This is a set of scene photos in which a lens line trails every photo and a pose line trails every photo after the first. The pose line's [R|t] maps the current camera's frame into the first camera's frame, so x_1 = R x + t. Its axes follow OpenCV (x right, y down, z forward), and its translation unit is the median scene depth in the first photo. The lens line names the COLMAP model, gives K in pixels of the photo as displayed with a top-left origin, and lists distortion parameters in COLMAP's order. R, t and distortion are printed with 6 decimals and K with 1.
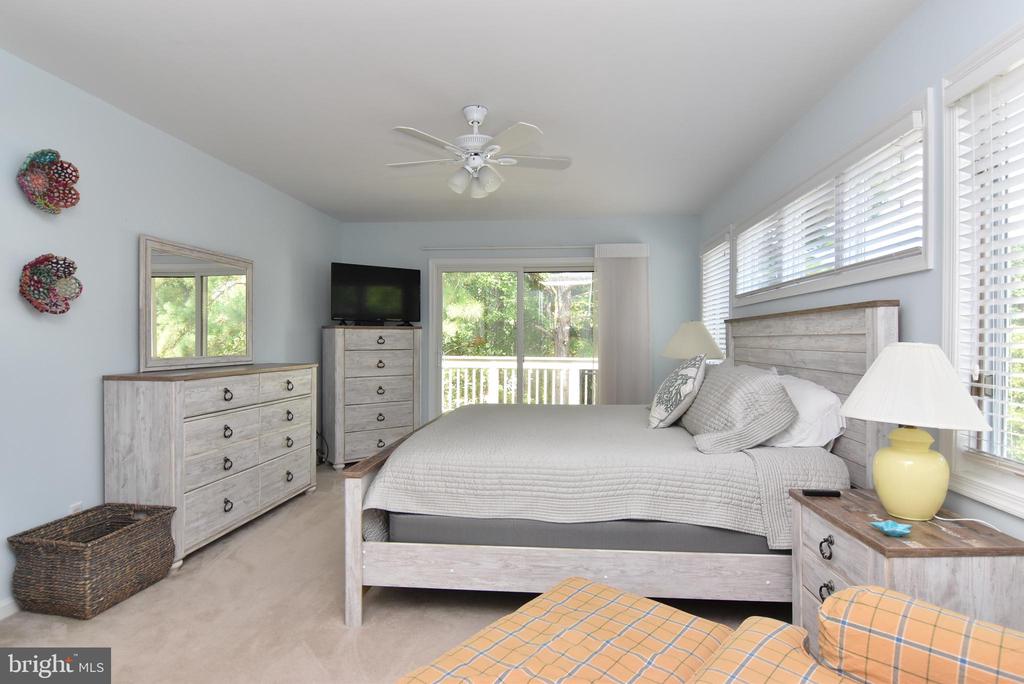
lens RADIAL K [[544.9, 0, 514.8], [0, 544.9, 343.1], [0, 0, 1]] dist [0.003316, -0.017890]
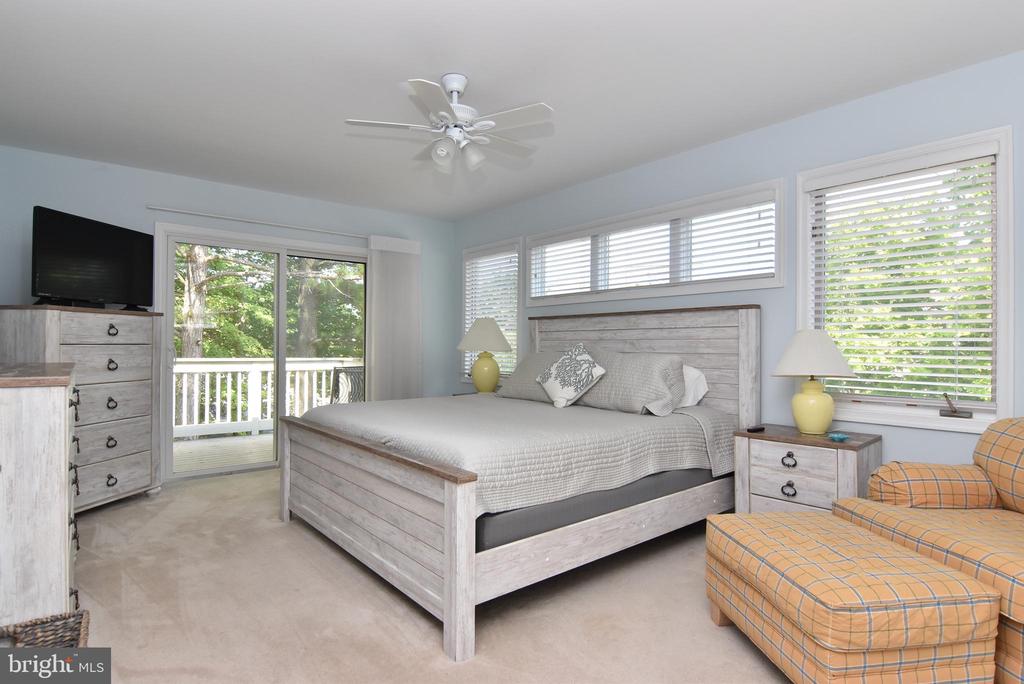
lens RADIAL K [[544.9, 0, 514.8], [0, 544.9, 343.1], [0, 0, 1]] dist [0.003316, -0.017890]
pose [[0.704248, 0.003716, 0.709945, -0.445951], [0.002194, 0.999970, -0.007411, 0.020623], [-0.709951, 0.006776, 0.704219, 0.186215]]
